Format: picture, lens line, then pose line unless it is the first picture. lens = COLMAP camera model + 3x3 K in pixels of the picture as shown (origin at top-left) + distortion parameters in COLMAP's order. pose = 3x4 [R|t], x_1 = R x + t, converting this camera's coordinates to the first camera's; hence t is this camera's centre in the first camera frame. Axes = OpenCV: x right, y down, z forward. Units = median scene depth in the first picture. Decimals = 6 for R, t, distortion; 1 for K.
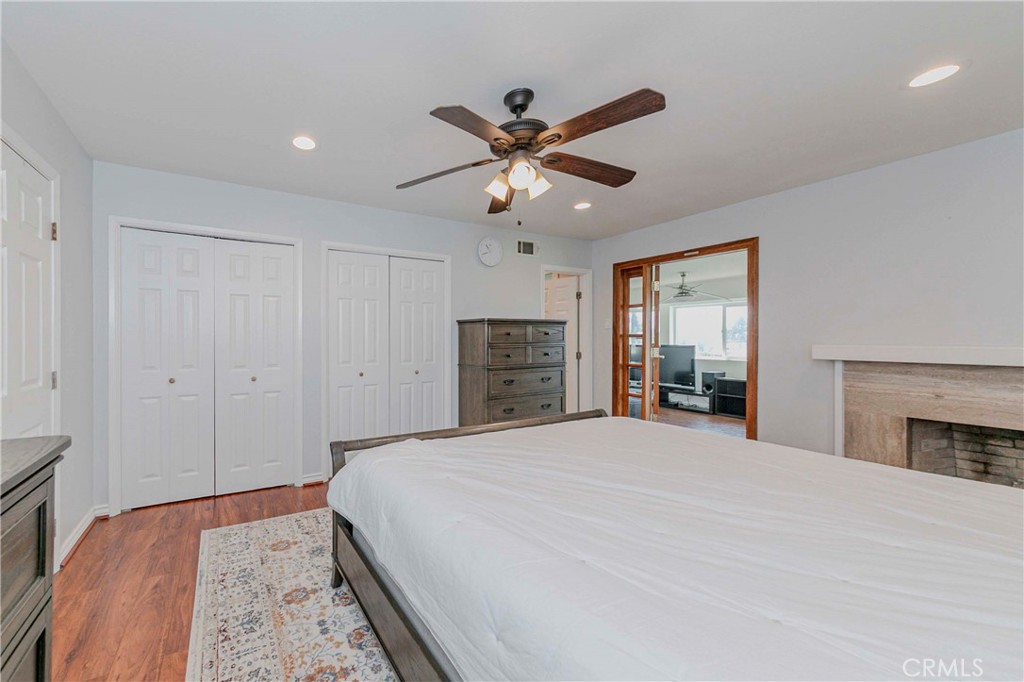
lens RADIAL K [[388.5, 0, 412.3], [0, 388.5, 340.4], [0, 0, 1]] dist [-0.000802, -0.000155]
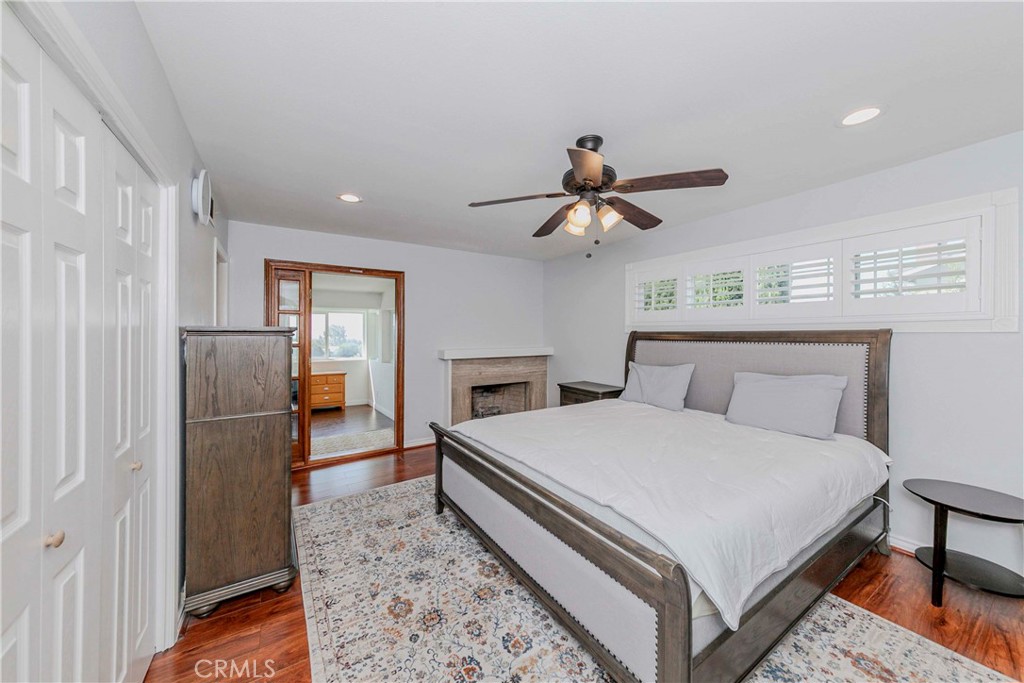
lens RADIAL K [[357.3, 0, 526.4], [0, 357.3, 337.0], [0, 0, 1]] dist [-0.000240, 0.000020]
pose [[-0.117093, -0.006505, 0.993100, -0.390017], [0.006892, 0.999949, 0.007363, -0.044076], [-0.993097, 0.007707, -0.117042, 0.705307]]
